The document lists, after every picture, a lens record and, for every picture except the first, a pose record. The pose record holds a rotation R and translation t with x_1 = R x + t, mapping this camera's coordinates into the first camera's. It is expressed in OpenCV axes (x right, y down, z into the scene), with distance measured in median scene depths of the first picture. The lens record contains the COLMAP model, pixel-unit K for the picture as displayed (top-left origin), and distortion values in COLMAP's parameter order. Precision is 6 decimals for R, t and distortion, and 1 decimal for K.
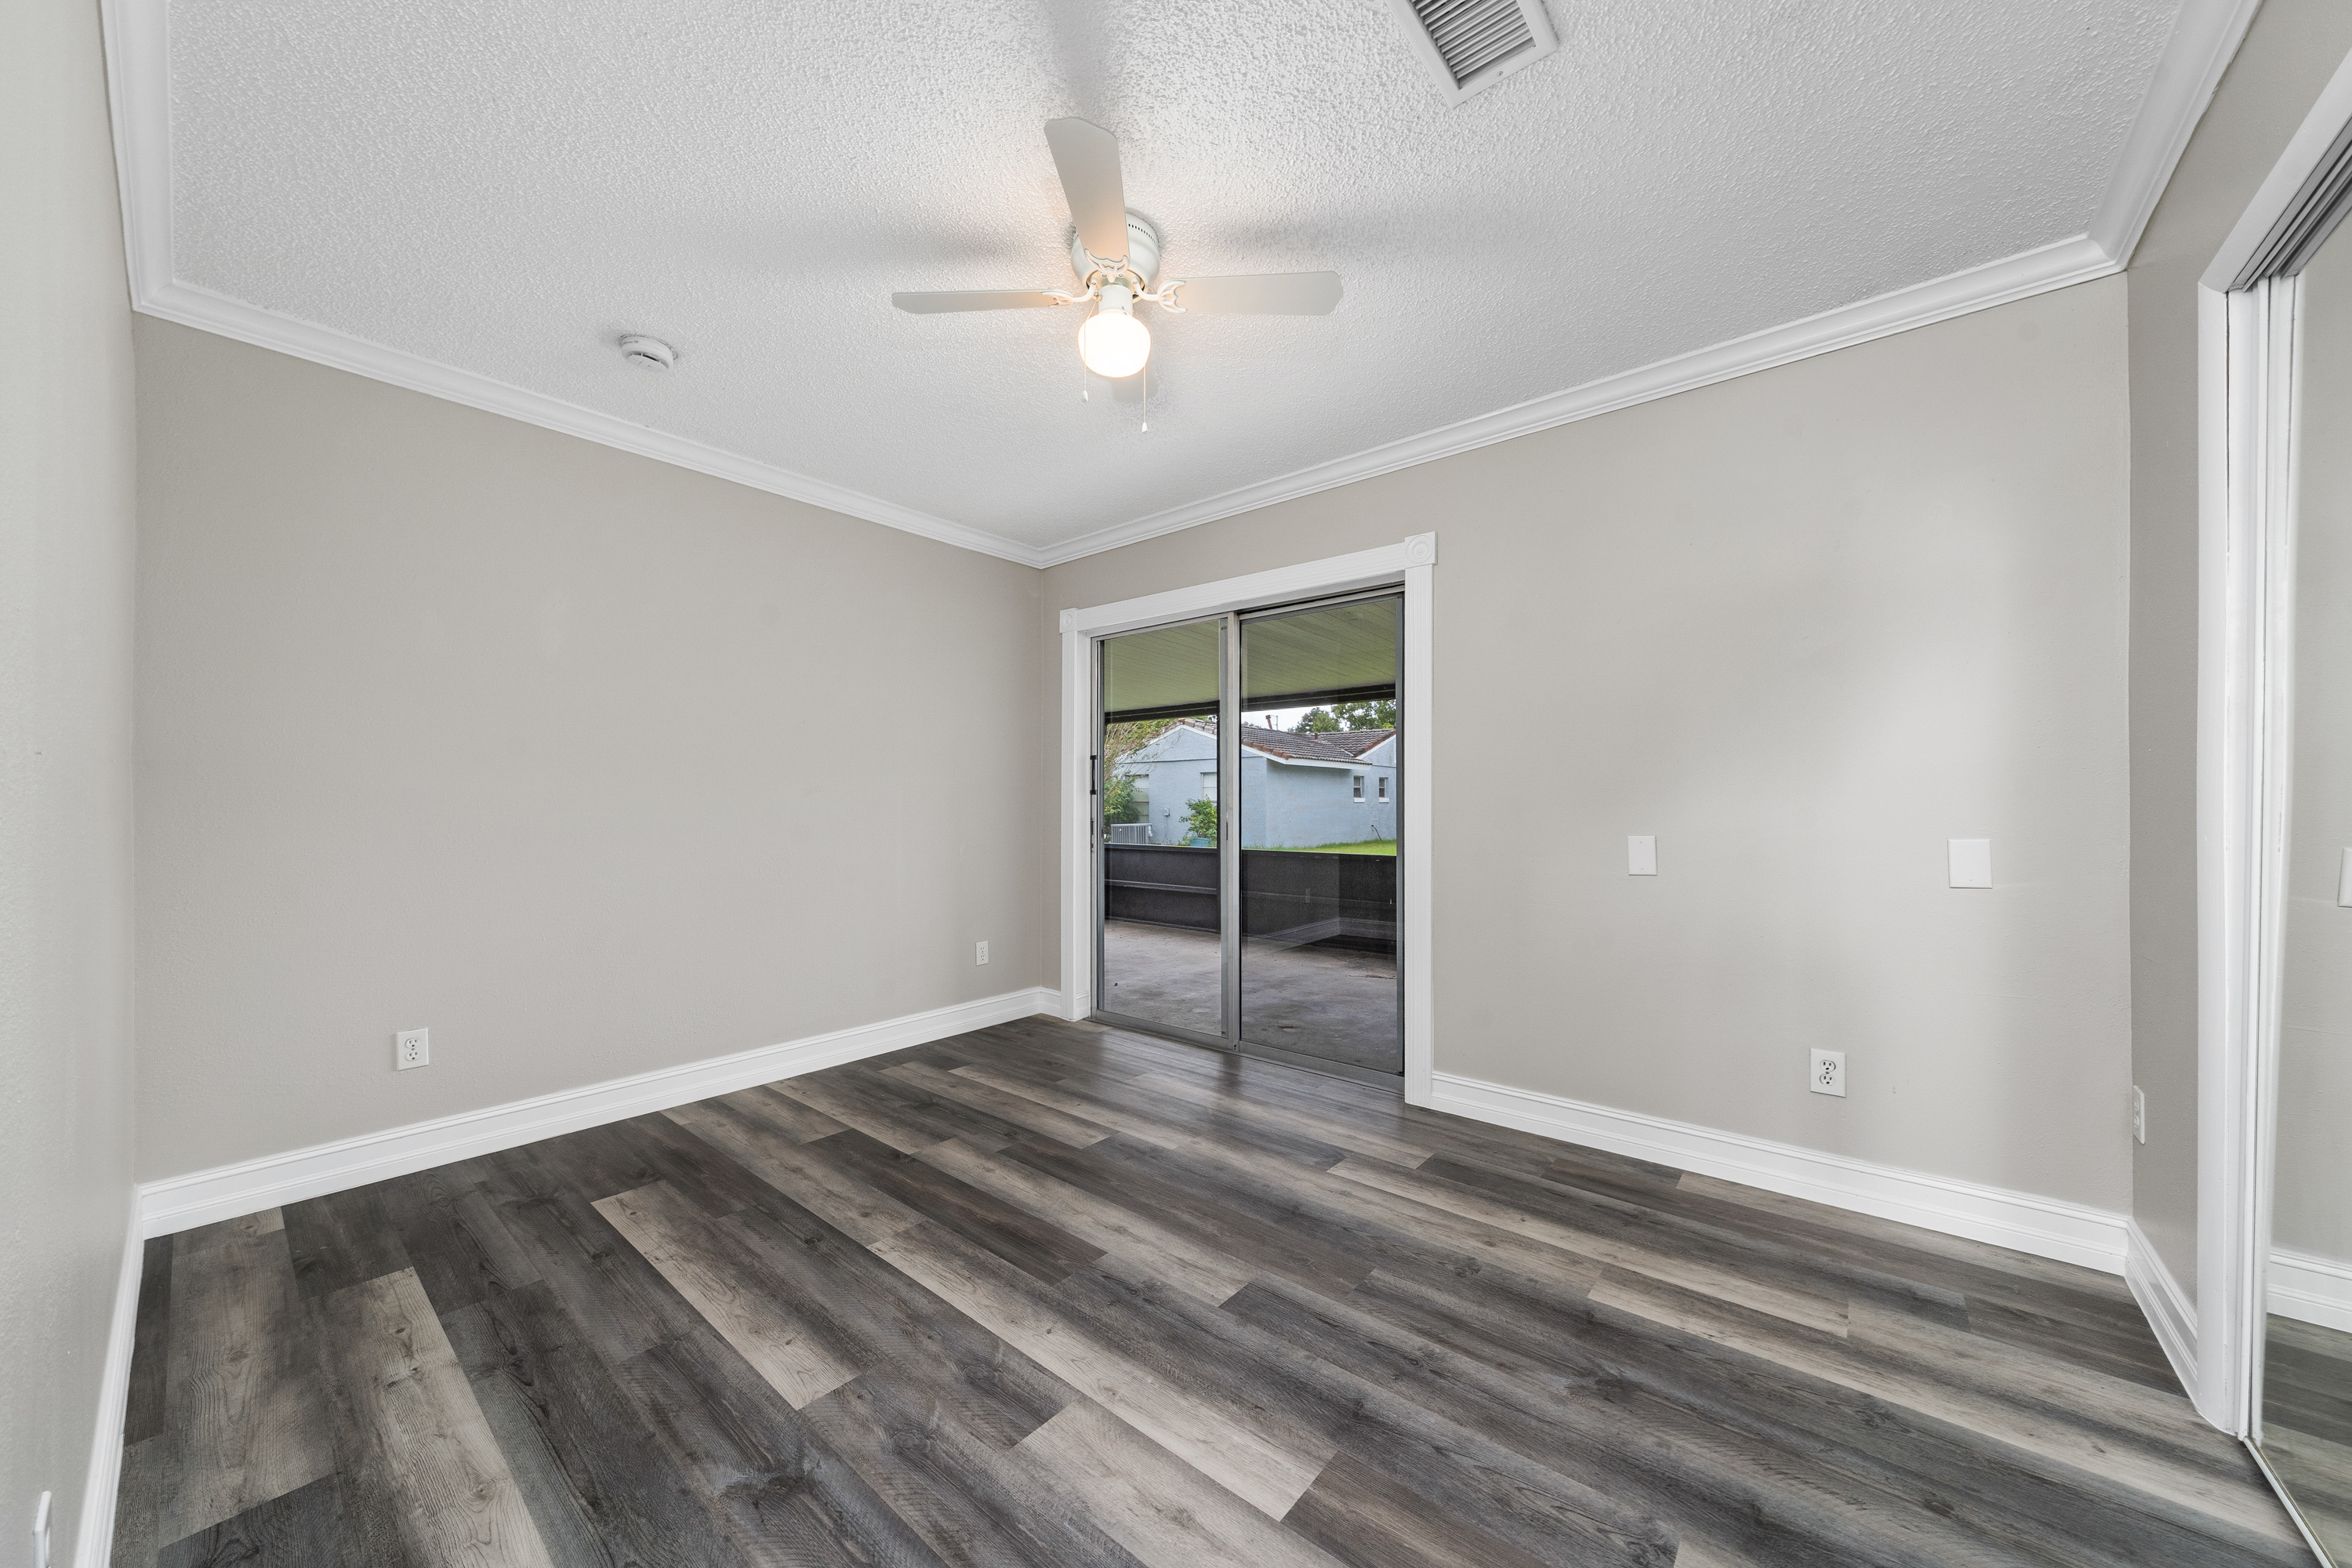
lens RADIAL K [[811.4, 0, 1175.0], [0, 811.4, 787.6], [0, 0, 1]] dist [-0.001718, -0.000049]
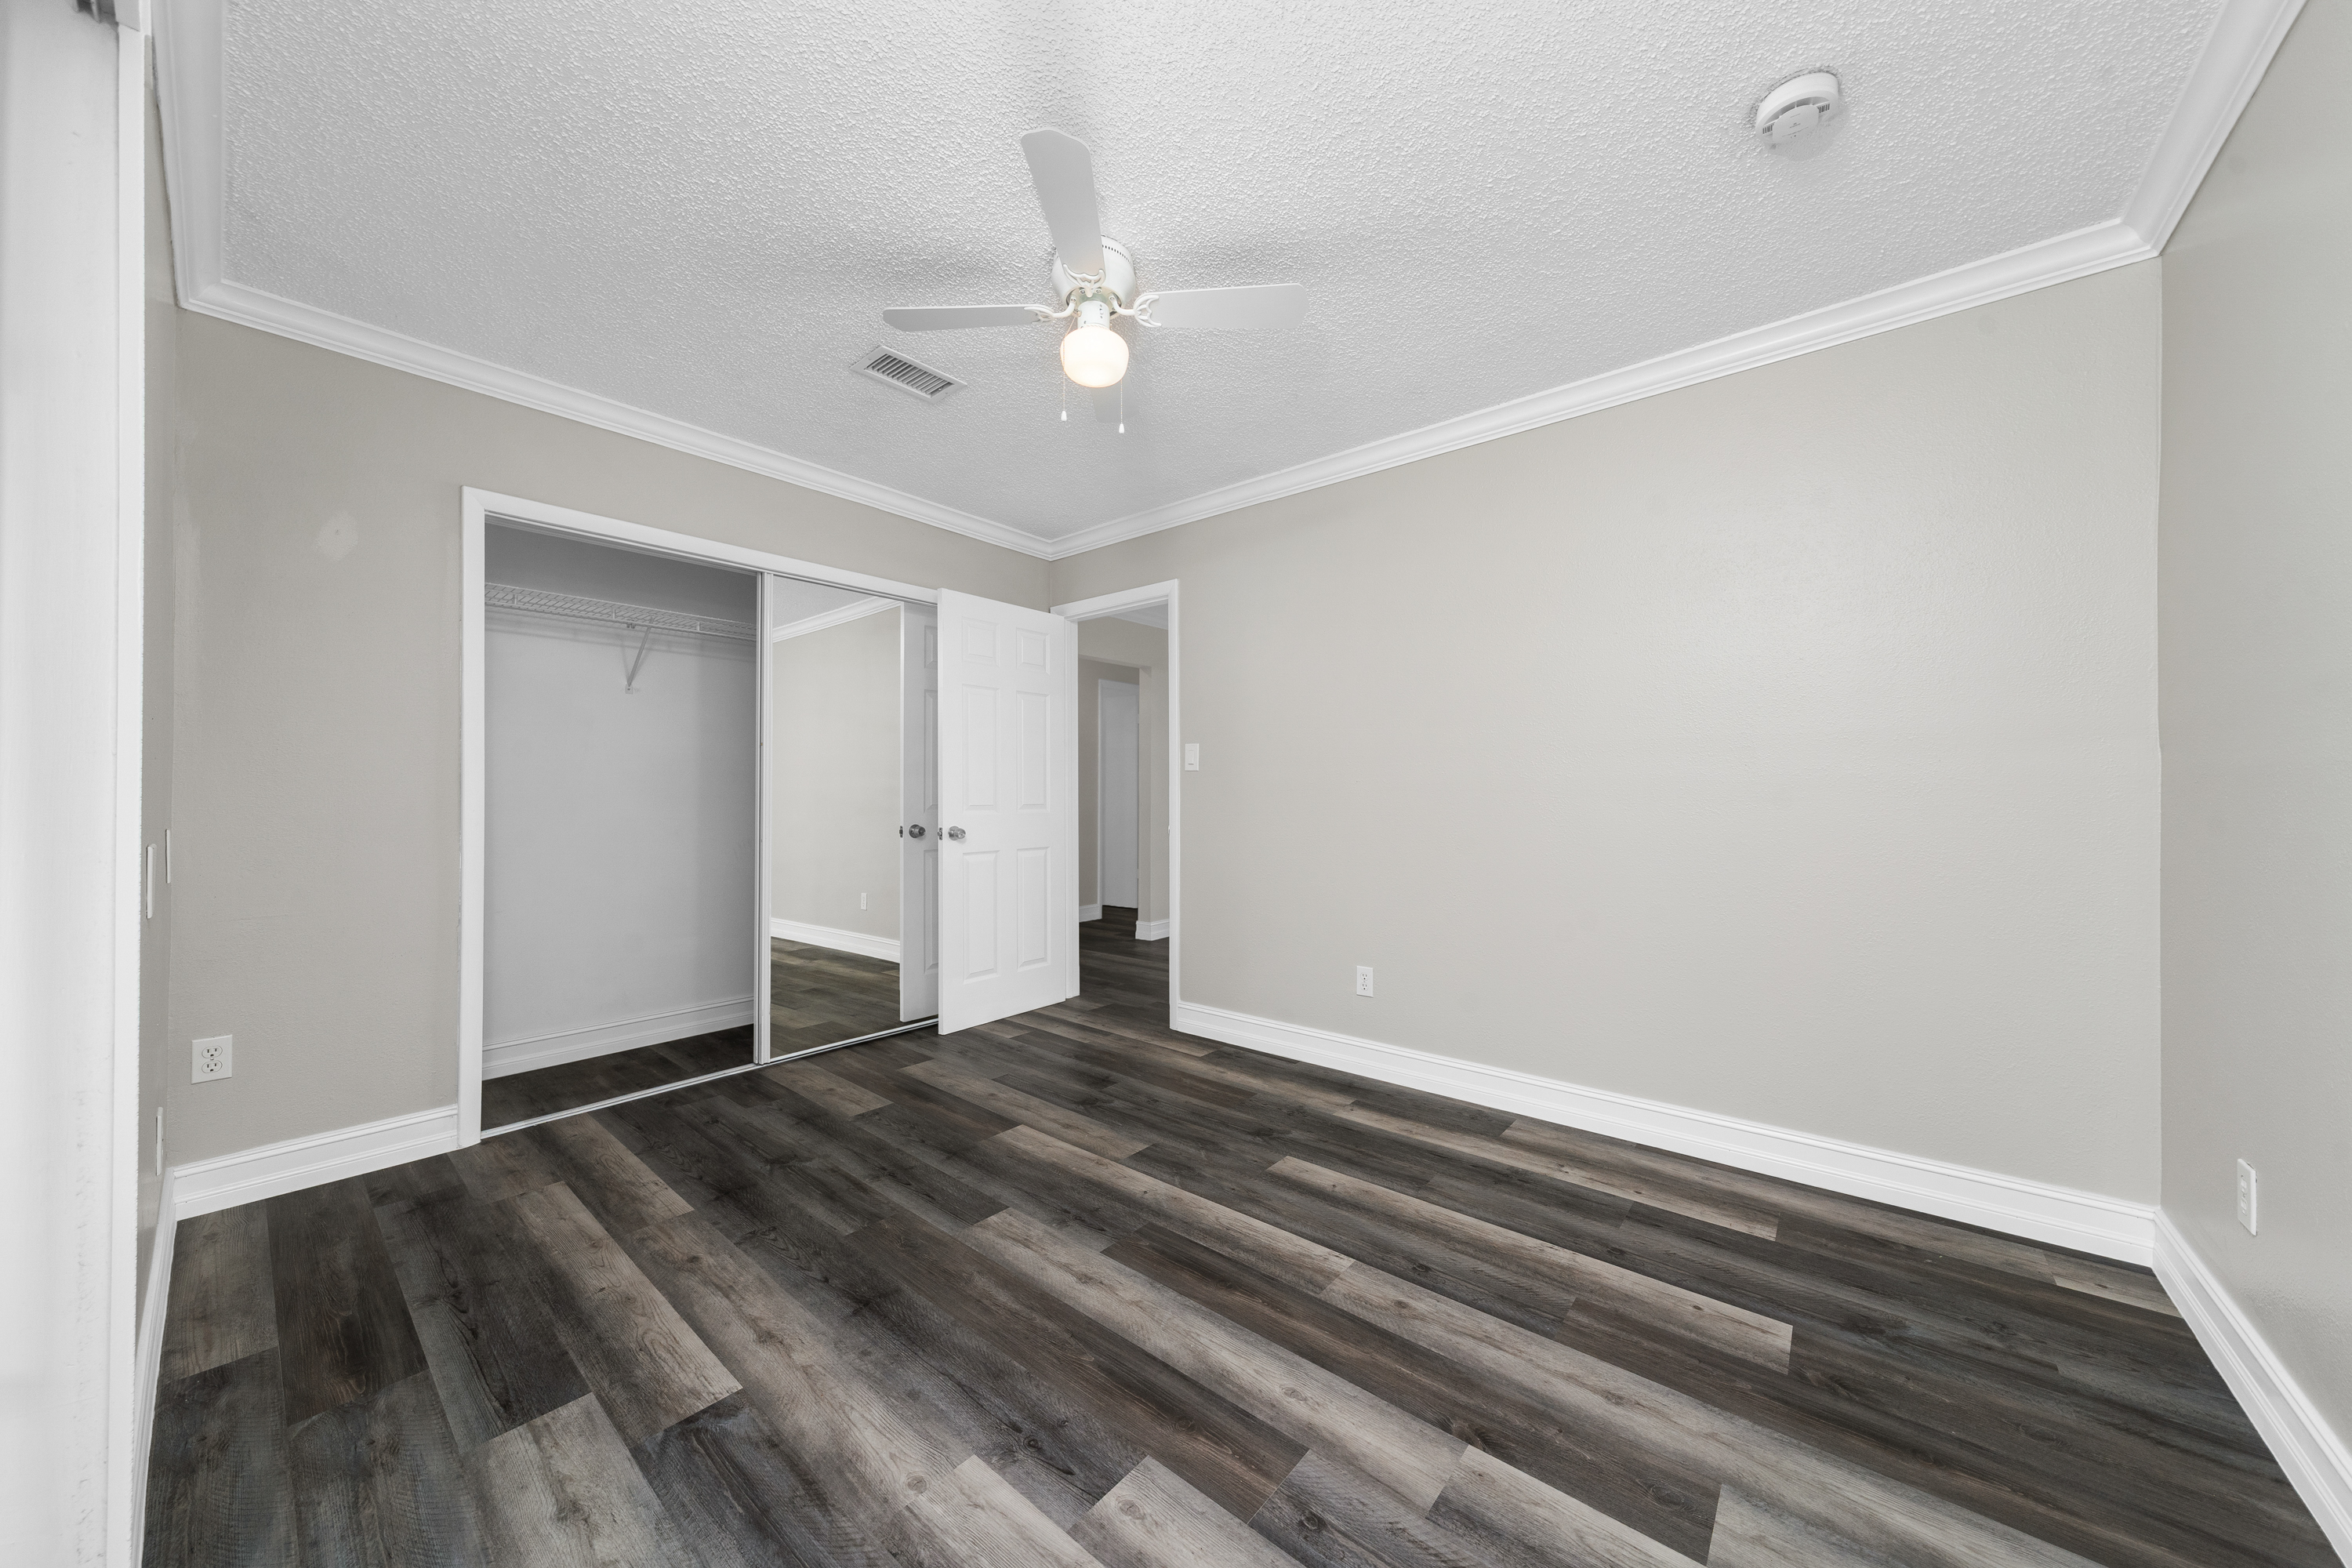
lens RADIAL K [[811.4, 0, 1175.0], [0, 811.4, 787.6], [0, 0, 1]] dist [-0.001718, -0.000049]
pose [[-0.999999, -0.000354, -0.001605, -0.175550], [-0.000306, 0.999561, -0.029642, 0.045675], [0.001615, -0.029642, -0.999559, 2.037950]]
